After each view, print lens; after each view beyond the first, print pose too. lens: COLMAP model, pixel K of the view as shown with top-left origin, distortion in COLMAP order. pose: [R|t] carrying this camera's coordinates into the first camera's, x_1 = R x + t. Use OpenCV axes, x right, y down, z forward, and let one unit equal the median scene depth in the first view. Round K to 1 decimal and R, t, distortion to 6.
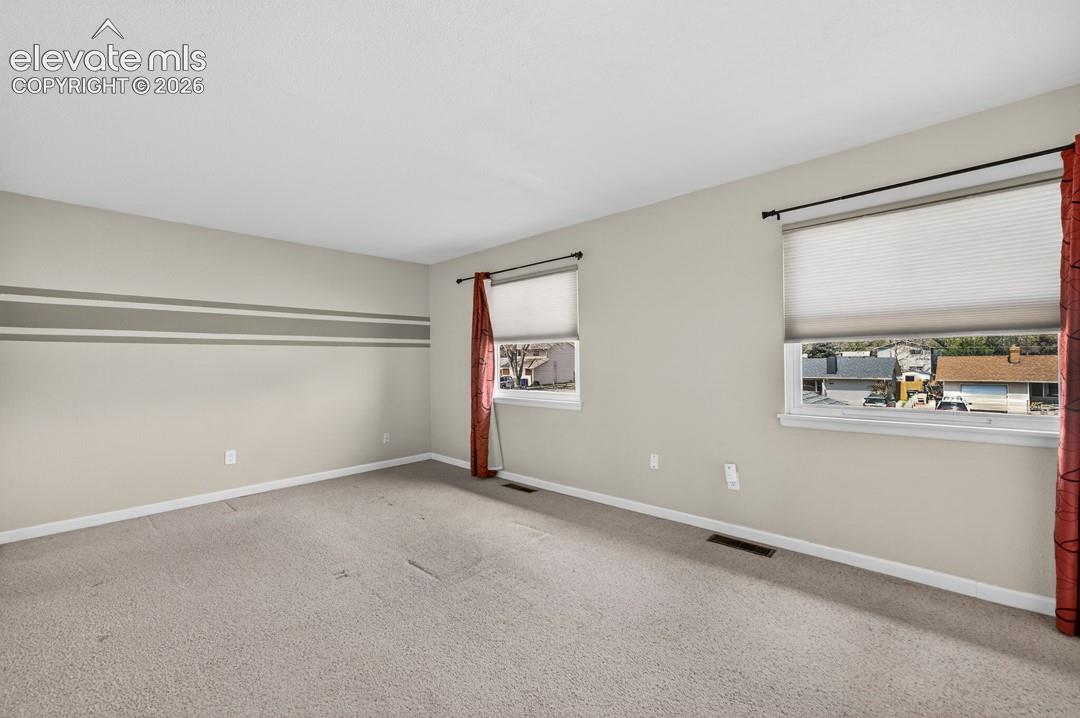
lens RADIAL K [[448.9, 0, 533.8], [0, 448.9, 367.7], [0, 0, 1]] dist [-0.033294, 0.010901]
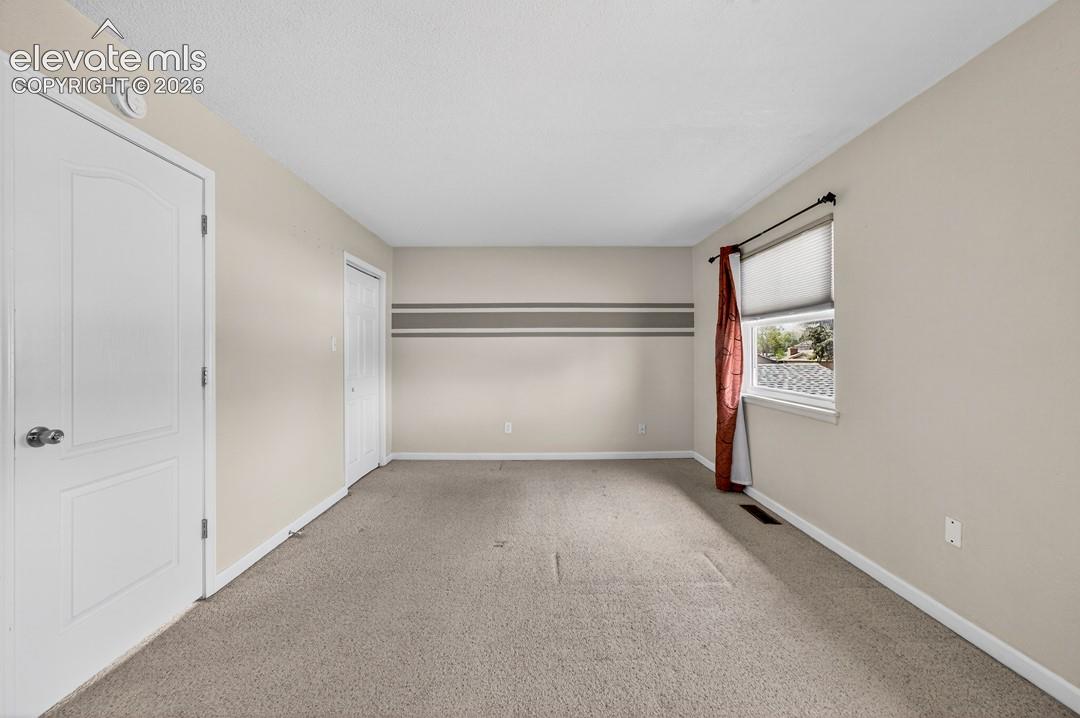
lens RADIAL K [[430.8, 0, 524.7], [0, 430.8, 346.8], [0, 0, 1]] dist [0.000527, 0.009254]
pose [[0.678150, -0.007871, -0.734882, 0.226078], [-0.006409, 0.999841, -0.016623, -0.006947], [0.734896, 0.015983, 0.677992, 0.169903]]
